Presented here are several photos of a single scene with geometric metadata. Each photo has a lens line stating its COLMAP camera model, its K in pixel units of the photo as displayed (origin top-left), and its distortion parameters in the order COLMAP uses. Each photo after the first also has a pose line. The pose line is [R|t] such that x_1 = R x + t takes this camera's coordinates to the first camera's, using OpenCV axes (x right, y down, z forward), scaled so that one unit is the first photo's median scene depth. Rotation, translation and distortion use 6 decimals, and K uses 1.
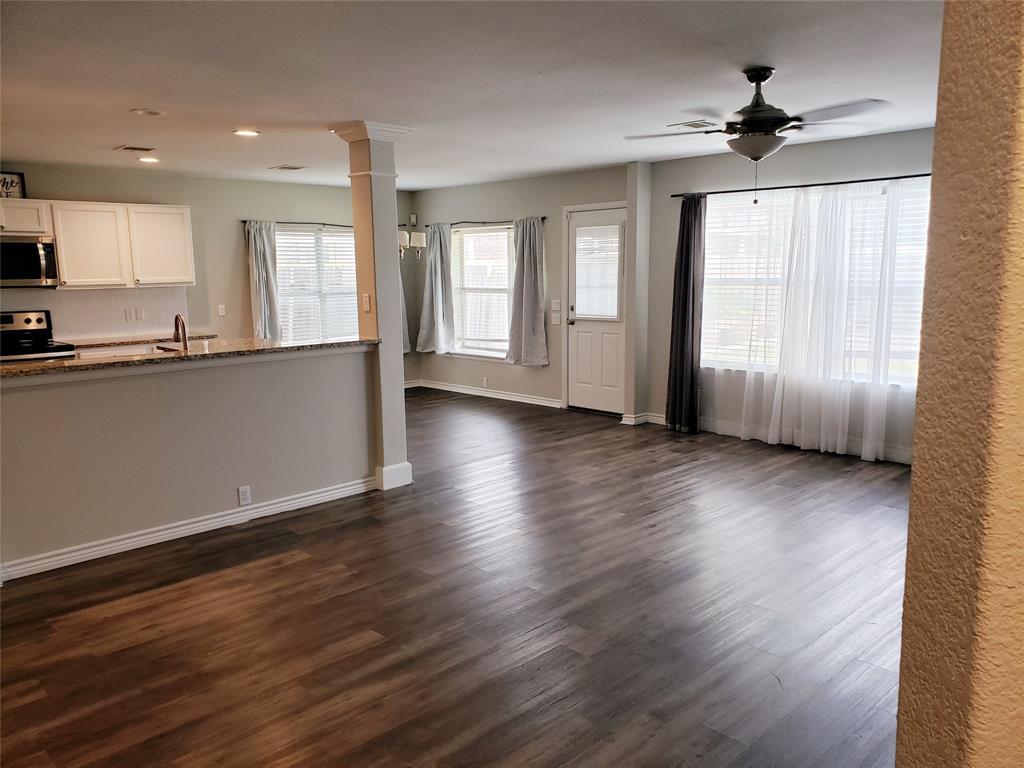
lens RADIAL K [[792.2, 0, 512.0], [0, 792.2, 384.0], [0, 0, 1]] dist [0.011172, 0.003002]
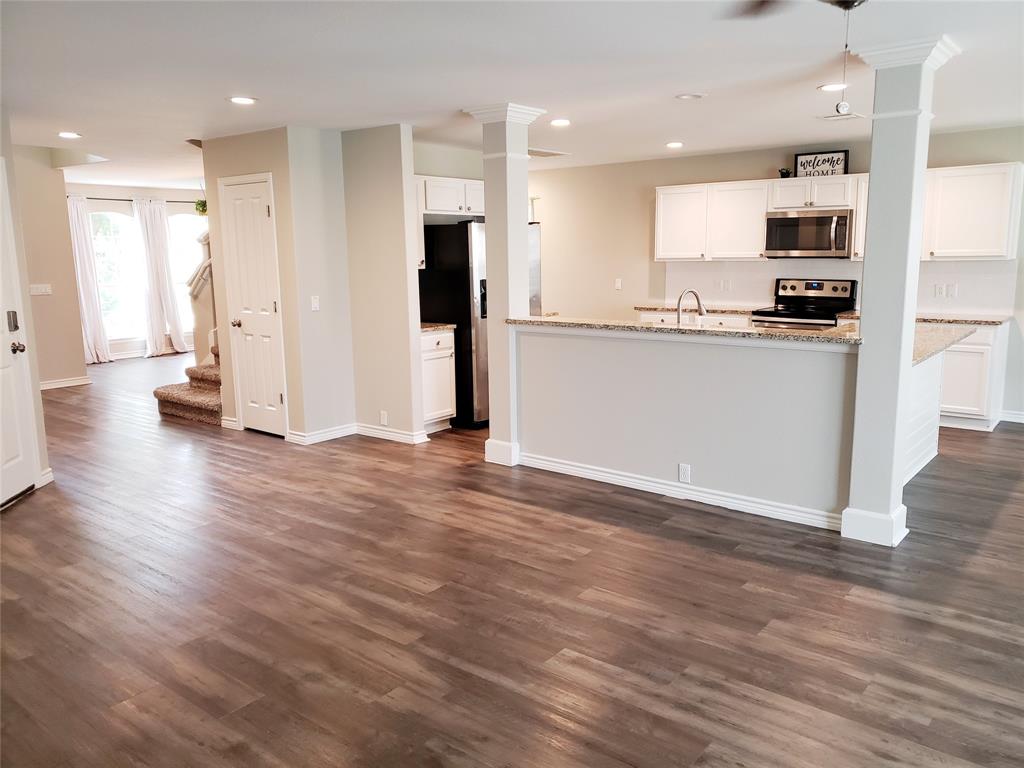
lens RADIAL K [[785.8, 0, 513.6], [0, 785.8, 358.3], [0, 0, 1]] dist [0.056170, -0.004631]
pose [[0.135400, 0.154542, -0.978664, 0.607857], [-0.140301, 0.980798, 0.135468, -0.109728], [0.980807, 0.118965, 0.154482, 0.644071]]
